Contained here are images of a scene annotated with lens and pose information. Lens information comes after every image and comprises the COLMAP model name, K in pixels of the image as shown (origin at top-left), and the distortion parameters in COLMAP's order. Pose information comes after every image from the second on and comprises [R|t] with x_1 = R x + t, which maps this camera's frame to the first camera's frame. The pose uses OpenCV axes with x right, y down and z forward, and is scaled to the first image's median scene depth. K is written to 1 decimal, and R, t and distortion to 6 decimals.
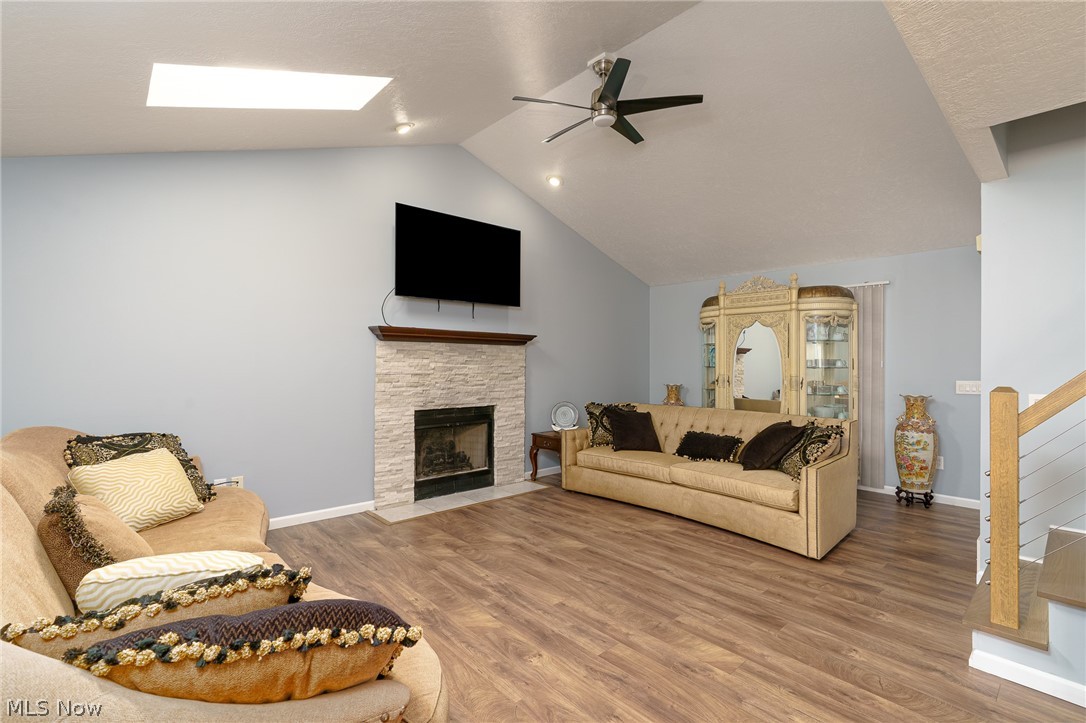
lens RADIAL K [[496.4, 0, 542.5], [0, 496.4, 362.6], [0, 0, 1]] dist [-0.001048, -0.000113]
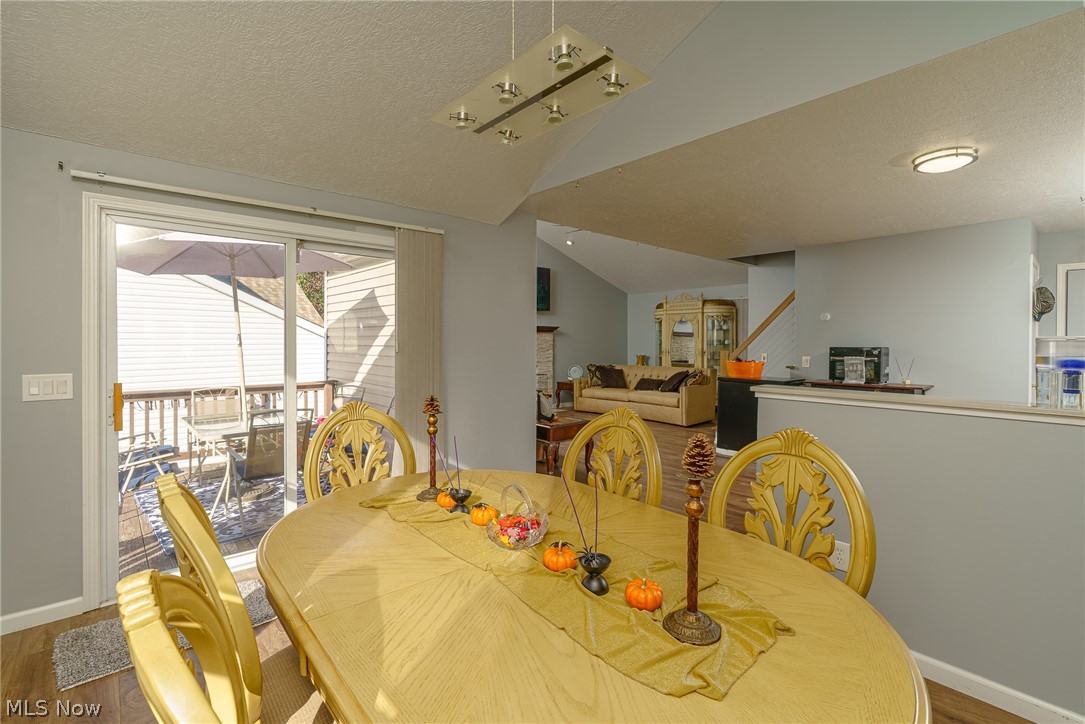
lens RADIAL K [[496.0, 0, 542.2], [0, 496.0, 352.2], [0, 0, 1]] dist [-0.001048, -0.000113]
pose [[0.999814, -0.004536, -0.018767, -0.043284], [0.004913, 0.999786, 0.020110, 0.000969], [0.018671, -0.020198, 0.999622, -0.840314]]
